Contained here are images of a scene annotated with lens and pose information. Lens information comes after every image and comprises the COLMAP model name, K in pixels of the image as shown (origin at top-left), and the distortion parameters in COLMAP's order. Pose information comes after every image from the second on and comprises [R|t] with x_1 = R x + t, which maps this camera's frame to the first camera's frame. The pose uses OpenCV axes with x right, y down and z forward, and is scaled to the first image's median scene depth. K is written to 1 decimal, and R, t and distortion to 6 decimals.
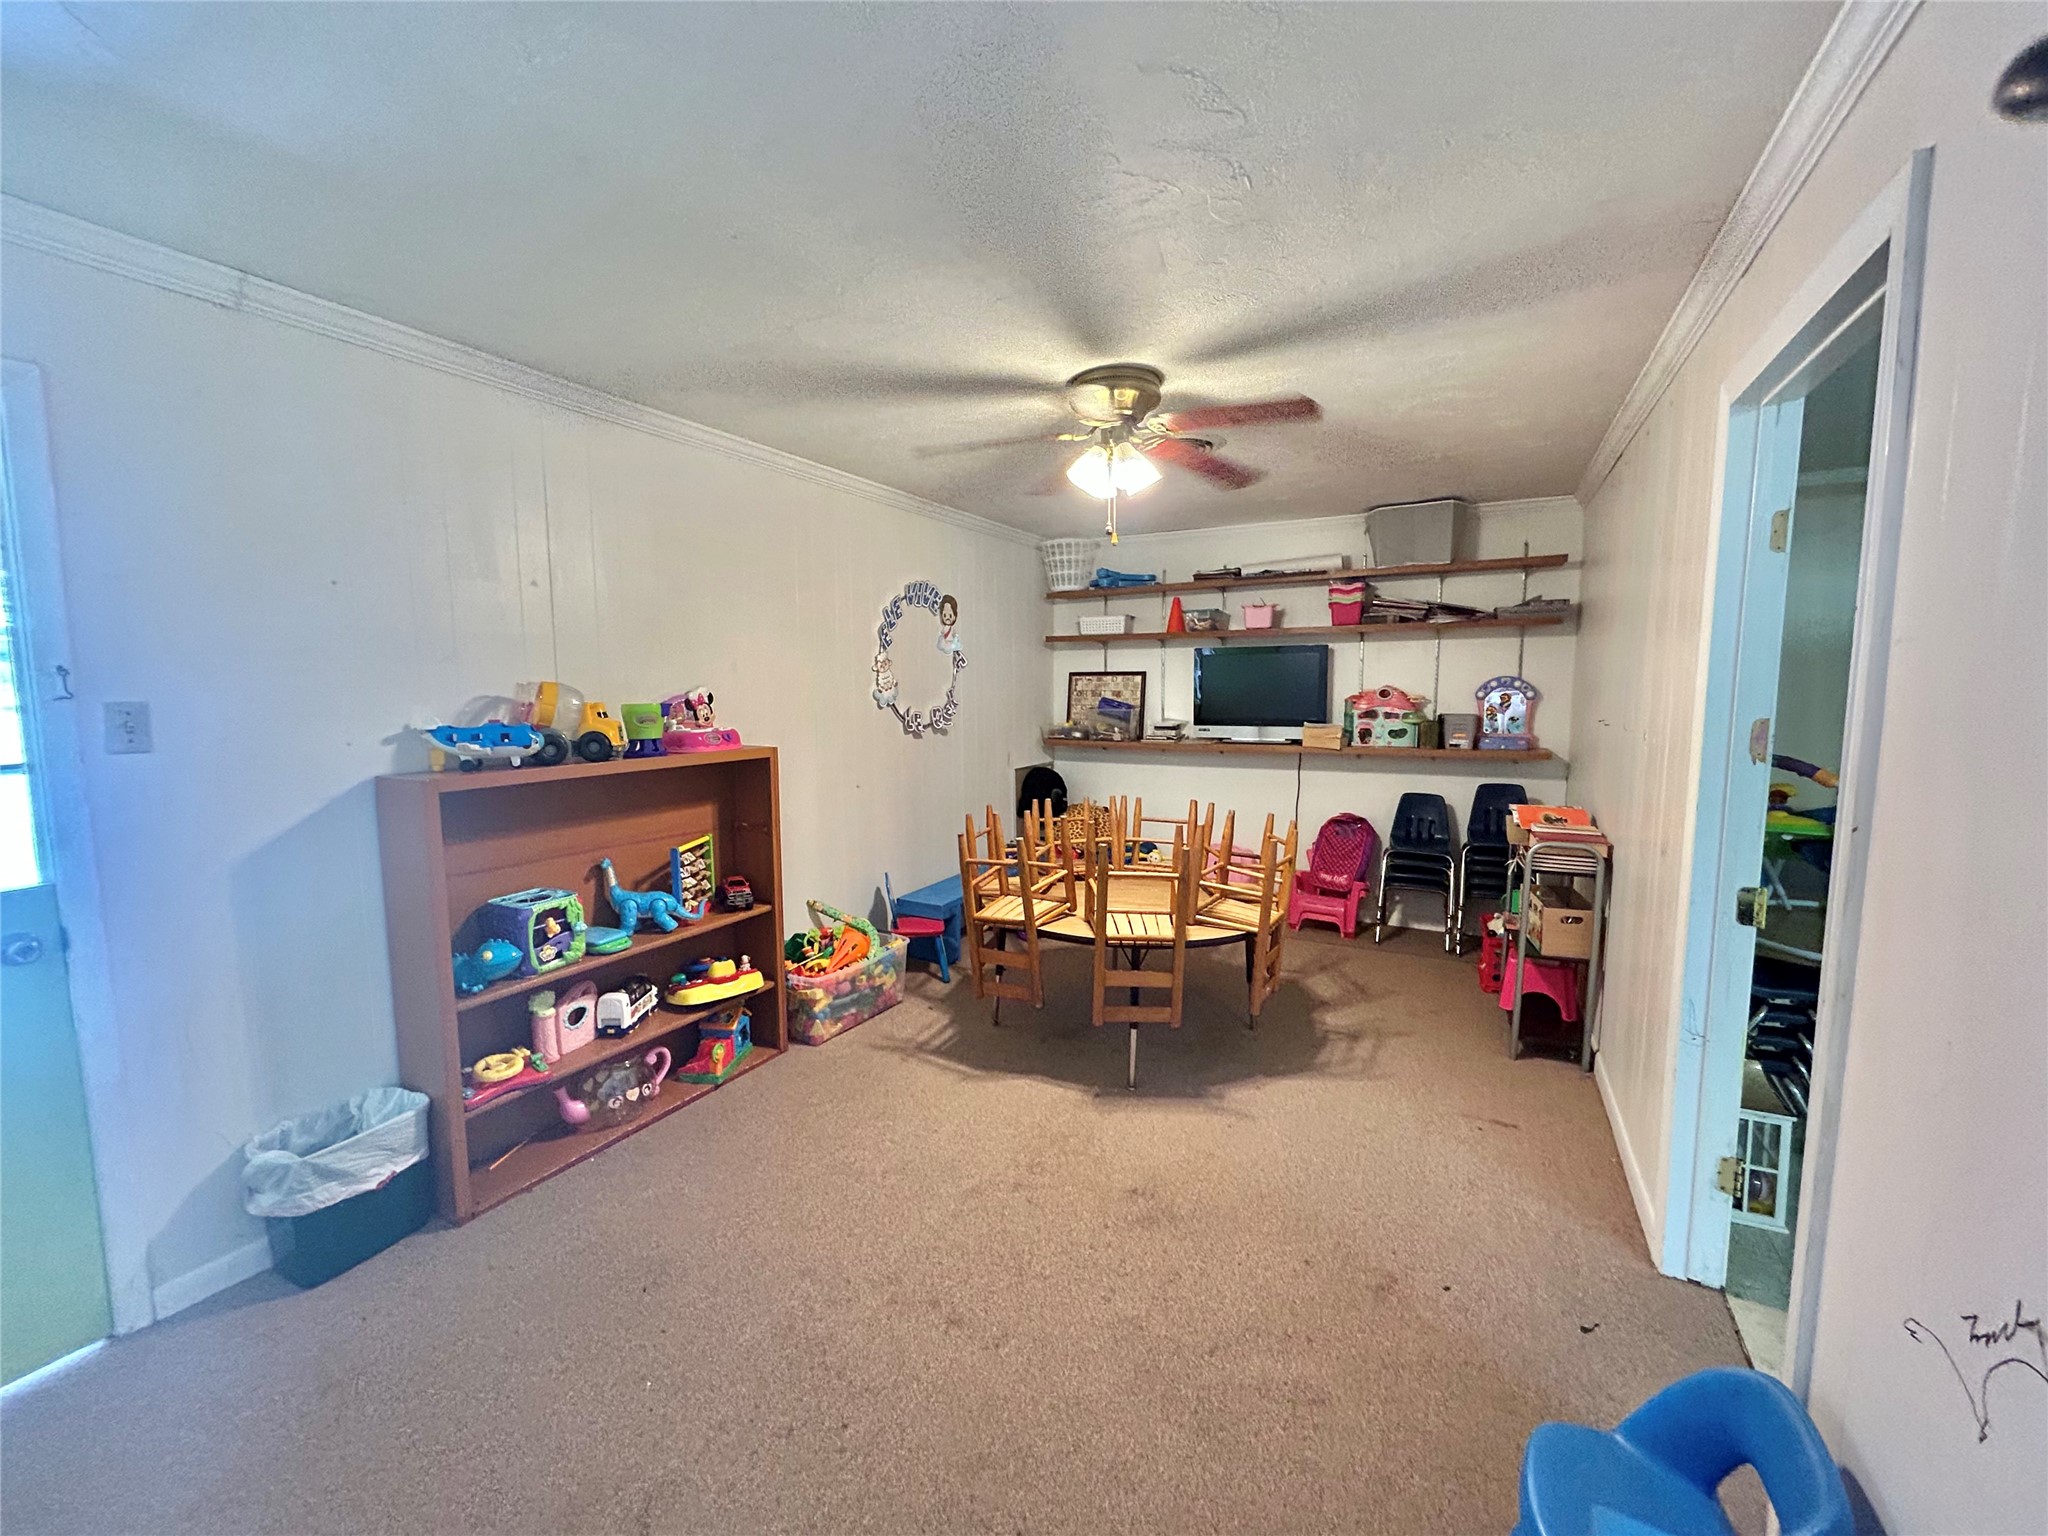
lens RADIAL K [[822.8, 0, 1021.2], [0, 822.8, 768.0], [0, 0, 1]] dist [-0.000622, 0.000468]
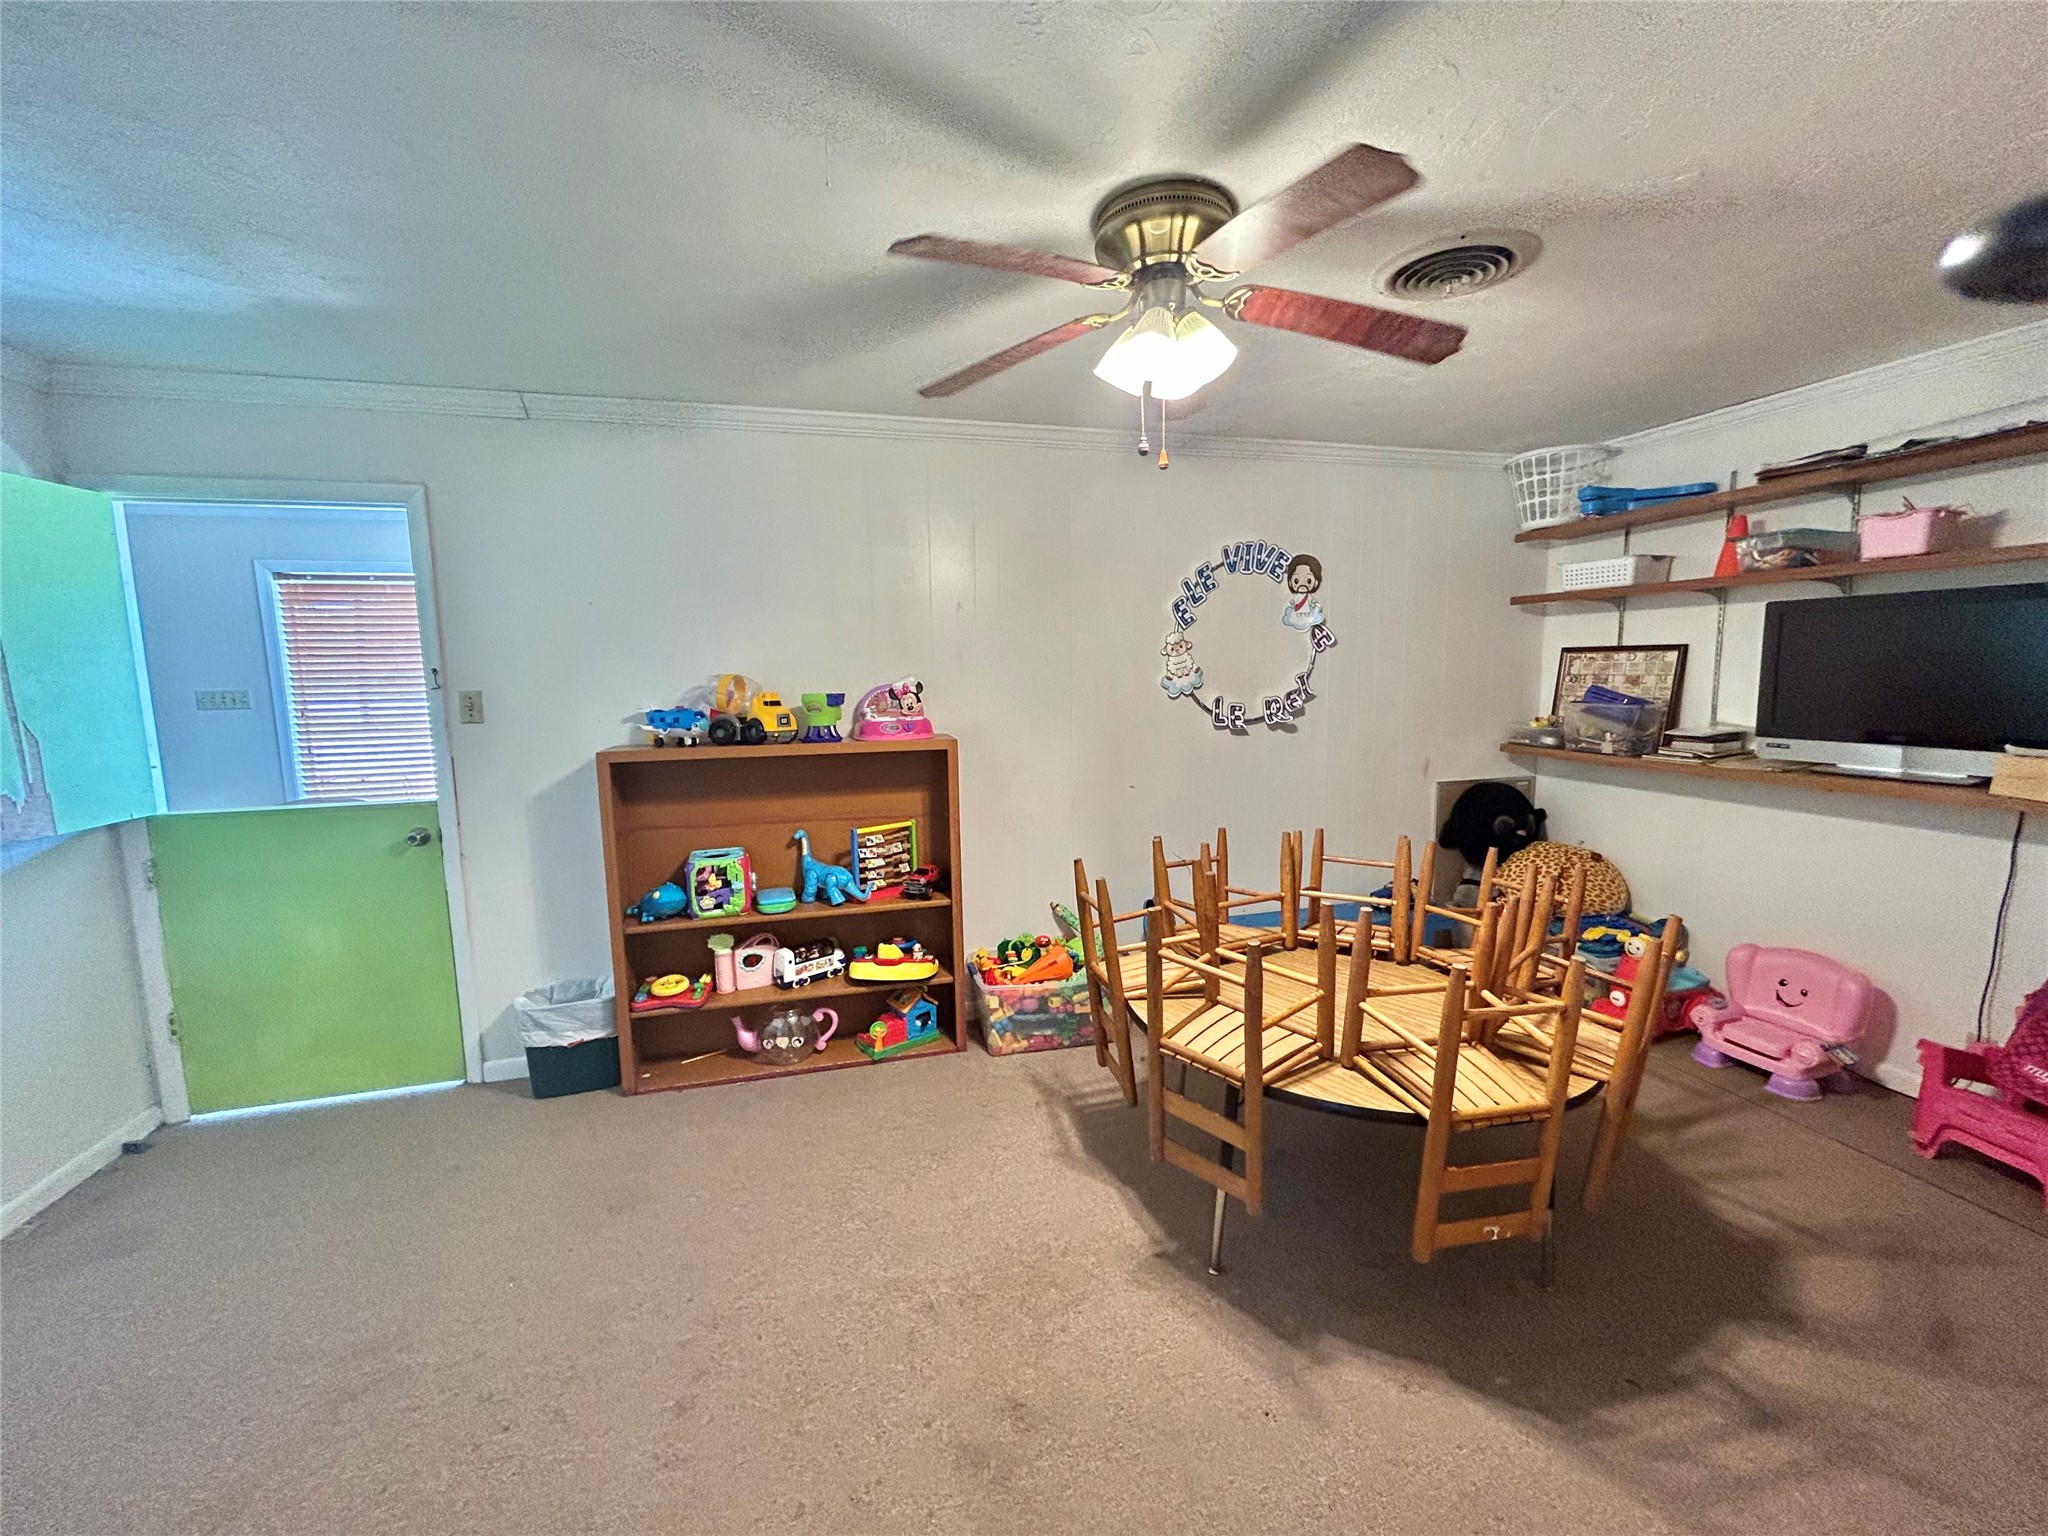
lens RADIAL K [[822.8, 0, 1032.8], [0, 822.8, 766.2], [0, 0, 1]] dist [-0.000622, 0.000468]
pose [[0.690889, 0.083209, -0.718156, 0.462540], [-0.062482, 0.996510, 0.055351, -0.053337], [0.720255, 0.006631, 0.693677, 0.396908]]
